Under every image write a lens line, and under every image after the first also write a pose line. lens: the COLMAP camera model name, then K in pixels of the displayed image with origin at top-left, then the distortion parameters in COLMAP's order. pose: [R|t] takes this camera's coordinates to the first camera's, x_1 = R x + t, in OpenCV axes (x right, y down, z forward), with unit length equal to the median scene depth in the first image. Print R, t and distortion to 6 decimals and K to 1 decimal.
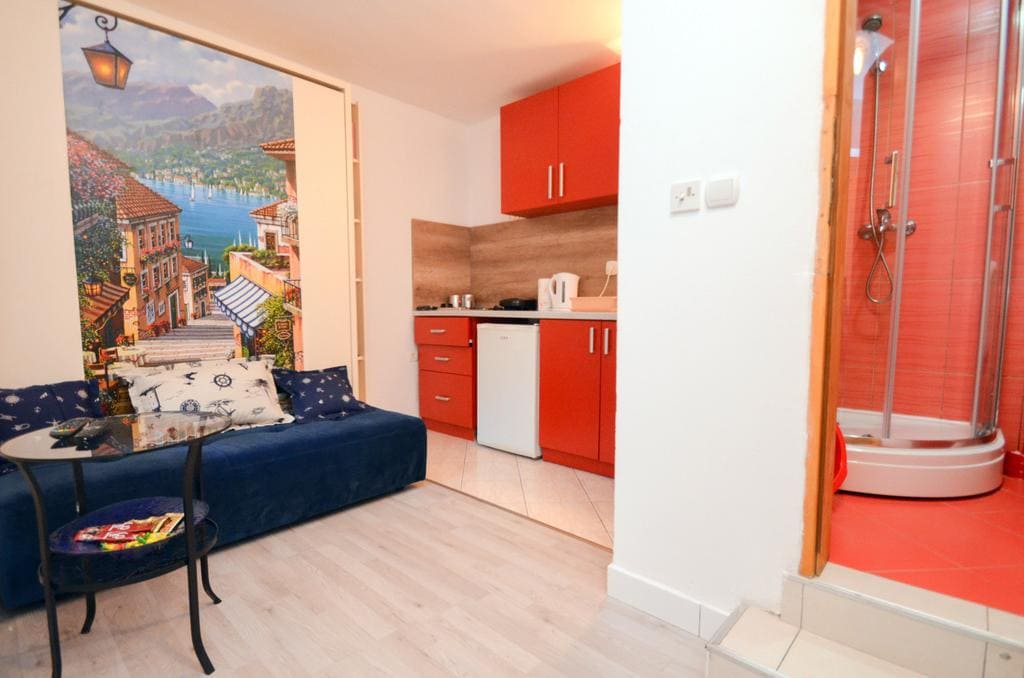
lens RADIAL K [[503.4, 0, 492.3], [0, 503.4, 353.4], [0, 0, 1]] dist [0.000873, -0.000045]
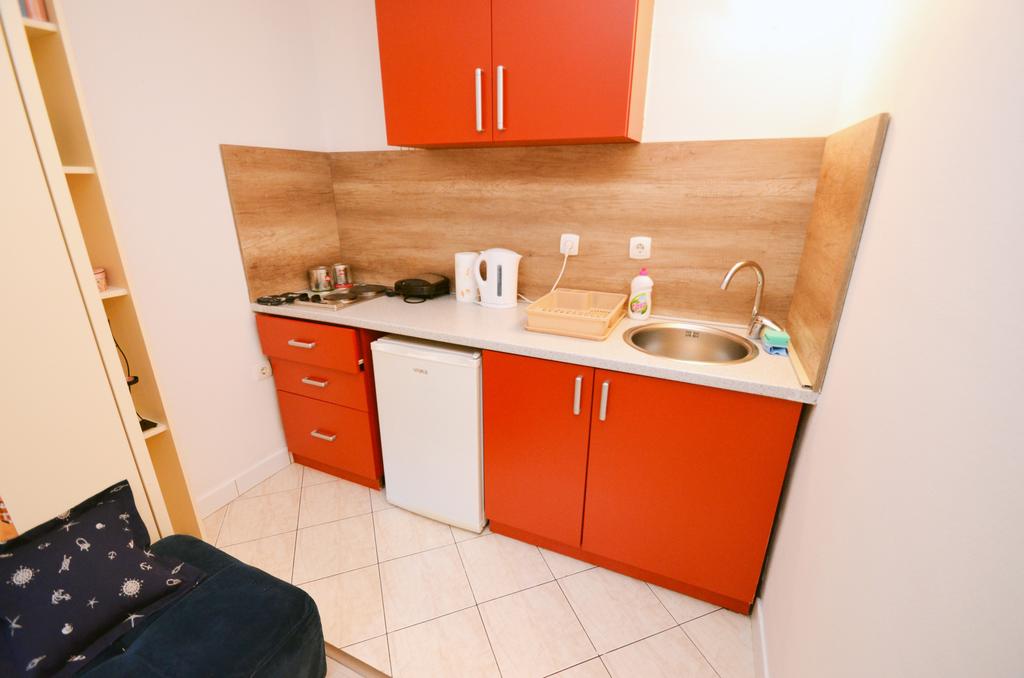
lens RADIAL K [[446.9, 0, 507.2], [0, 446.9, 350.9], [0, 0, 1]] dist [0.002823, -0.009215]
pose [[0.941437, -0.111695, 0.318152, -0.044727], [0.024827, 0.963943, 0.264950, -0.175474], [-0.336274, -0.241535, 0.910264, 0.402400]]
